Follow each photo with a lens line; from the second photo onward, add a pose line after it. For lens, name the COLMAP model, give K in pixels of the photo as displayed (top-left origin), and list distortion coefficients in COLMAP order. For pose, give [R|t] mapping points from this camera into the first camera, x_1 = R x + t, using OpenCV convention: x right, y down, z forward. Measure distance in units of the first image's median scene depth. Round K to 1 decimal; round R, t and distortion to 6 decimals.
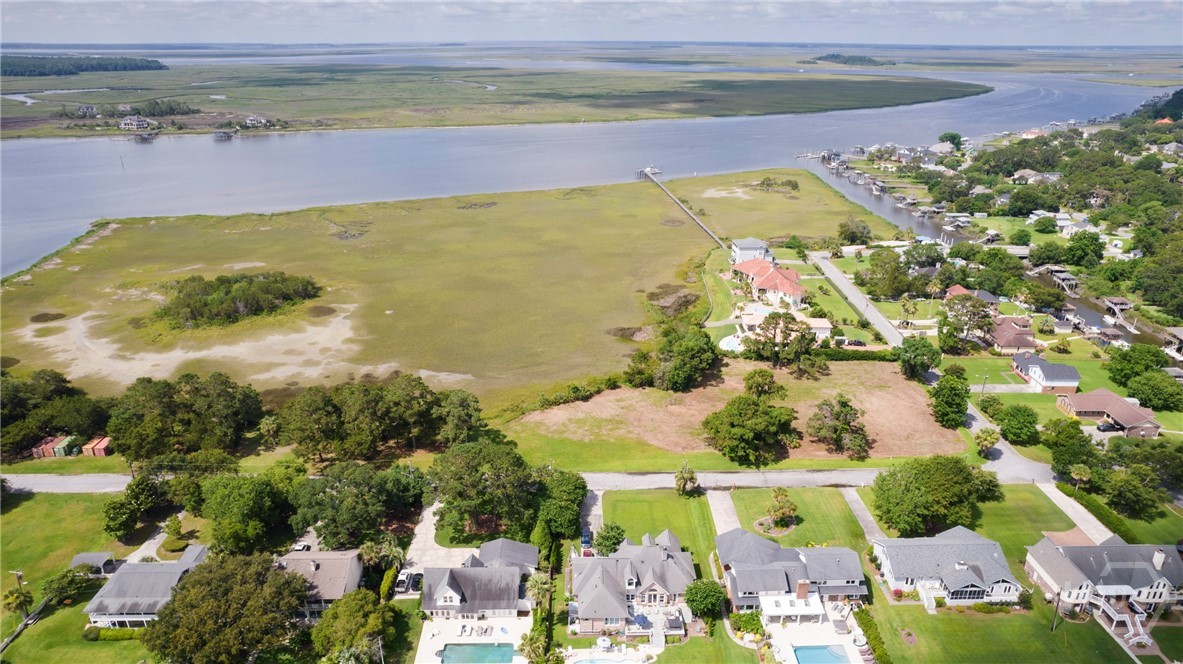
lens RADIAL K [[754.2, 0, 589.5], [0, 754.2, 339.0], [0, 0, 1]] dist [-0.070632, 0.062362]
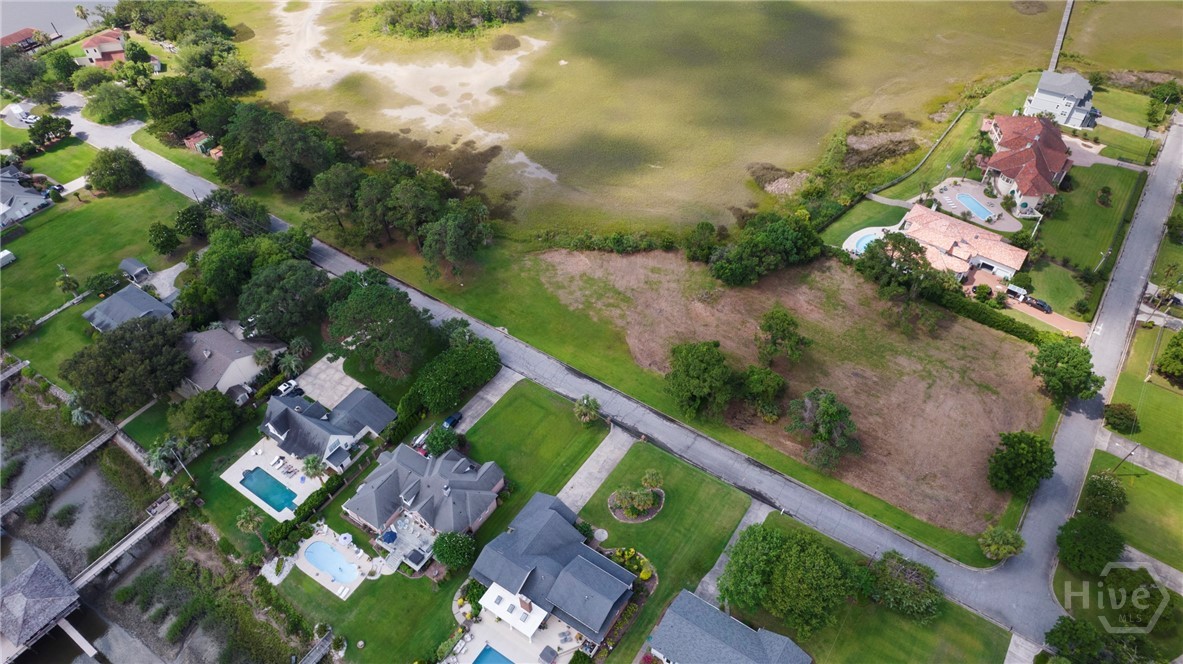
lens RADIAL K [[754.2, 0, 589.5], [0, 754.2, 339.0], [0, 0, 1]] dist [-0.070632, 0.062362]
pose [[0.821022, 0.413857, -0.393250, 0.317066], [-0.213164, 0.861241, 0.461330, -0.211335], [0.529608, -0.294935, 0.795317, 0.222831]]
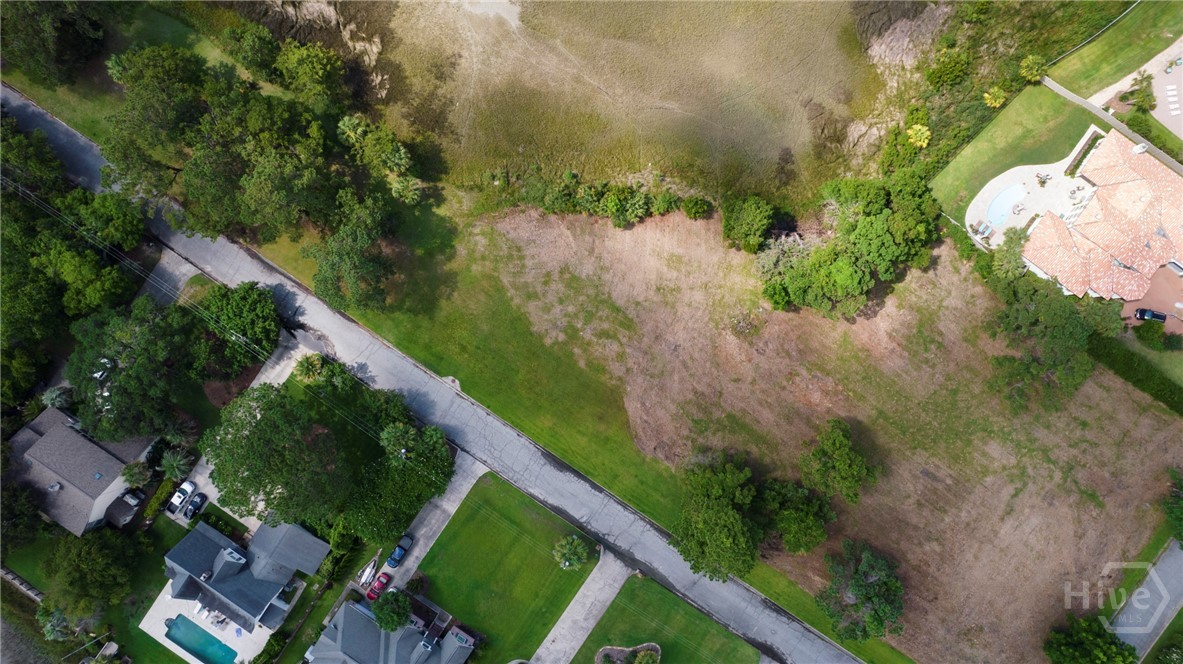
lens RADIAL K [[754.2, 0, 589.5], [0, 754.2, 339.0], [0, 0, 1]] dist [-0.070632, 0.062362]
pose [[0.821015, 0.570806, -0.010729, 0.025468], [-0.212084, 0.322391, 0.922542, -0.374268], [0.530052, -0.755145, 0.385747, 0.630596]]
